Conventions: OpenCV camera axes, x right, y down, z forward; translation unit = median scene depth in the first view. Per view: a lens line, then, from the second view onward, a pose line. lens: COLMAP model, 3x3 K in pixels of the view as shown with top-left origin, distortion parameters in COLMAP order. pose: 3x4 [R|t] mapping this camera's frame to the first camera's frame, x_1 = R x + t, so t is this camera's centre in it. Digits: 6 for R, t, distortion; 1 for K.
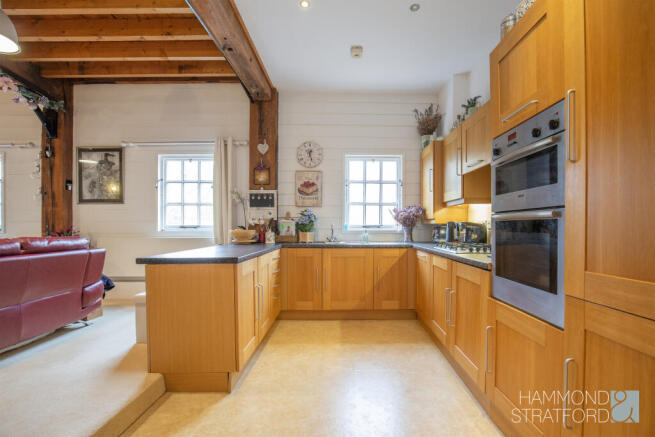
lens RADIAL K [[326.7, 0, 337.3], [0, 326.7, 230.7], [0, 0, 1]] dist [0.002578, 0.001020]
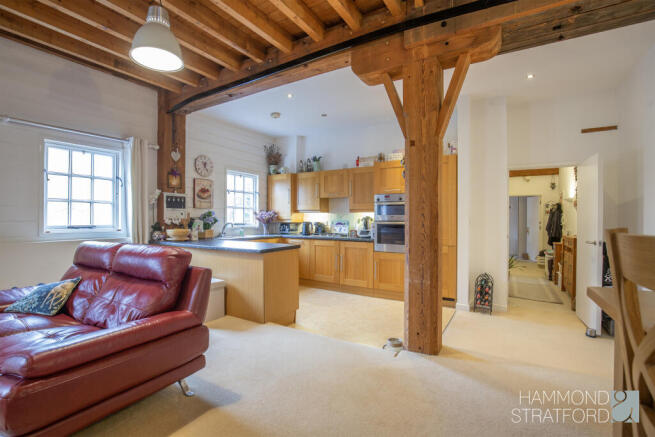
lens RADIAL K [[314.9, 0, 327.5], [0, 314.9, 218.5], [0, 0, 1]] dist [-0.001472, 0.000044]
pose [[0.535479, 0.006685, 0.844522, -0.834788], [0.024151, 0.999438, -0.023225, 0.000359], [-0.844203, 0.032833, 0.535017, -0.007620]]
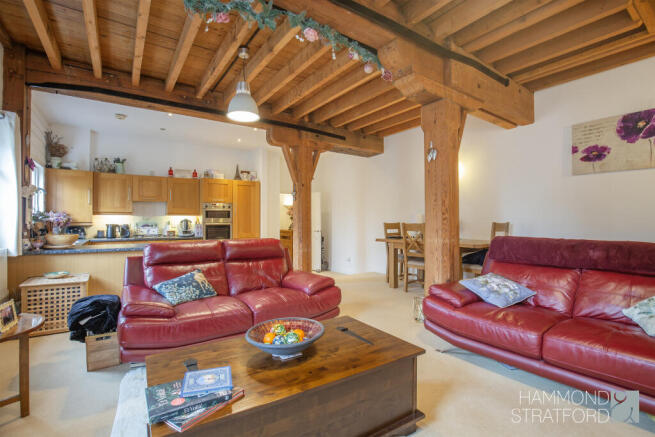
lens RADIAL K [[314.9, 0, 327.5], [0, 314.9, 218.5], [0, 0, 1]] dist [-0.001472, 0.000044]
pose [[-0.551544, 0.001532, 0.834144, -1.336939], [0.029572, 0.999406, 0.017717, -0.042232], [-0.833621, 0.034439, -0.551262, 0.787730]]
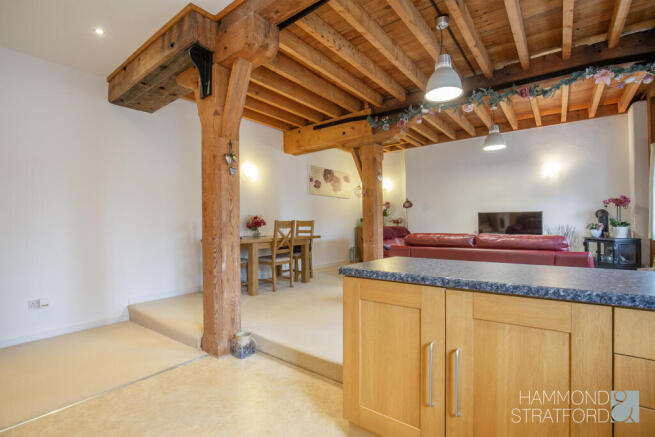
lens RADIAL K [[314.9, 0, 327.5], [0, 314.9, 218.5], [0, 0, 1]] dist [-0.001472, 0.000044]
pose [[-0.599953, -0.009341, -0.799981, 0.153755], [-0.015573, 0.999879, 0.000005, -0.011246], [0.799884, 0.012461, -0.600026, 0.705918]]
